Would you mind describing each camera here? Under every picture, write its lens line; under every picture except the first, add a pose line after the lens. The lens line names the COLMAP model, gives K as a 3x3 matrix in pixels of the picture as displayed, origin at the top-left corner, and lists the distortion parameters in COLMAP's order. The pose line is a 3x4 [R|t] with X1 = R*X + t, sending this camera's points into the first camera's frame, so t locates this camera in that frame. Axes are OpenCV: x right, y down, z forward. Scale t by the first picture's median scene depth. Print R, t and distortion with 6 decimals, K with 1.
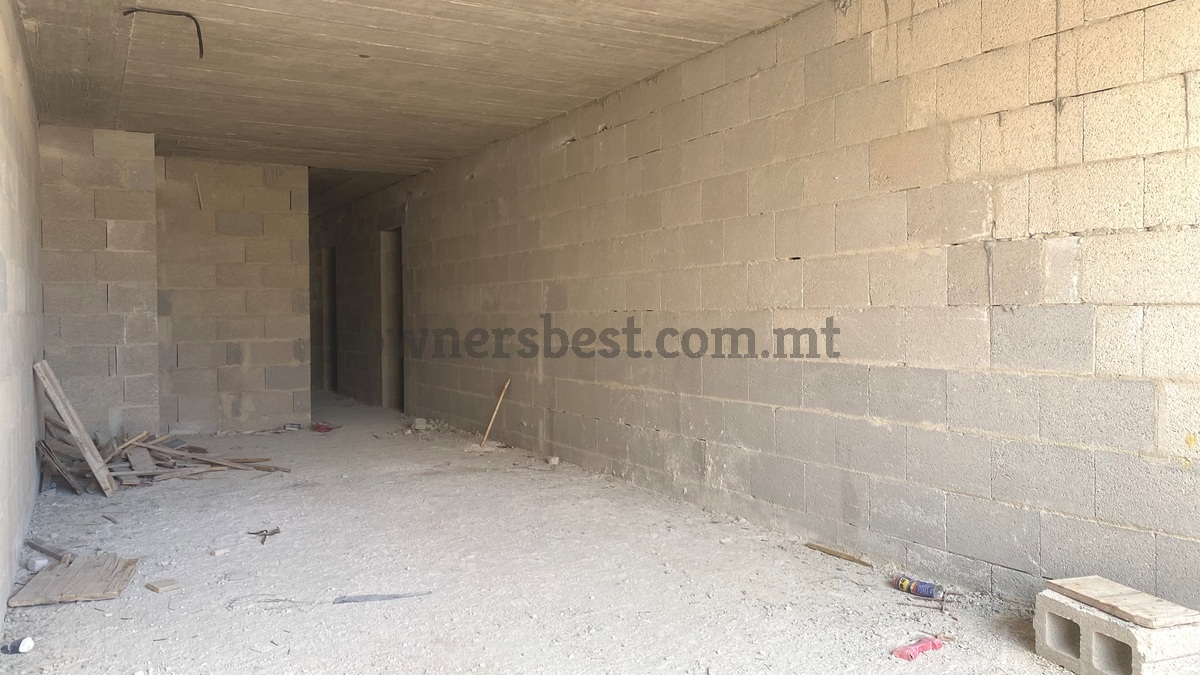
lens RADIAL K [[861.7, 0, 604.3], [0, 861.7, 332.5], [0, 0, 1]] dist [0.061297, -0.017355]
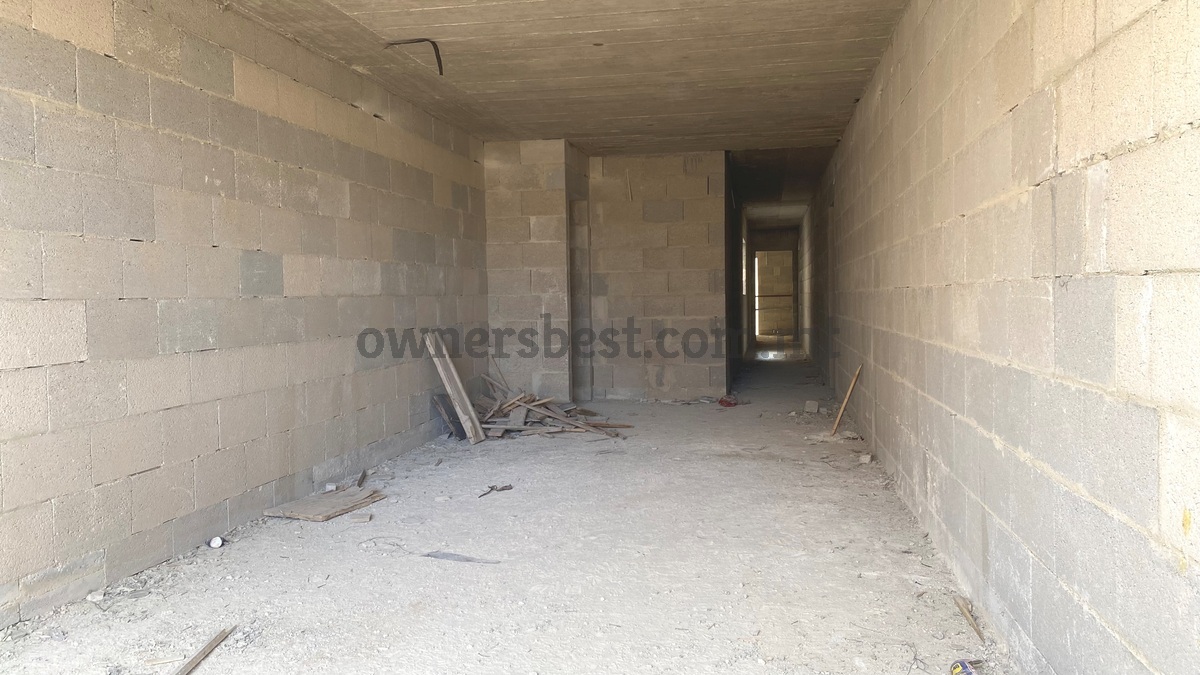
lens RADIAL K [[861.7, 0, 601.5], [0, 861.7, 337.9], [0, 0, 1]] dist [0.061297, -0.017355]
pose [[0.795916, 0.025141, -0.604885, 0.251736], [-0.005749, 0.999406, 0.033974, -0.002860], [0.605380, -0.023563, 0.795588, 0.123837]]
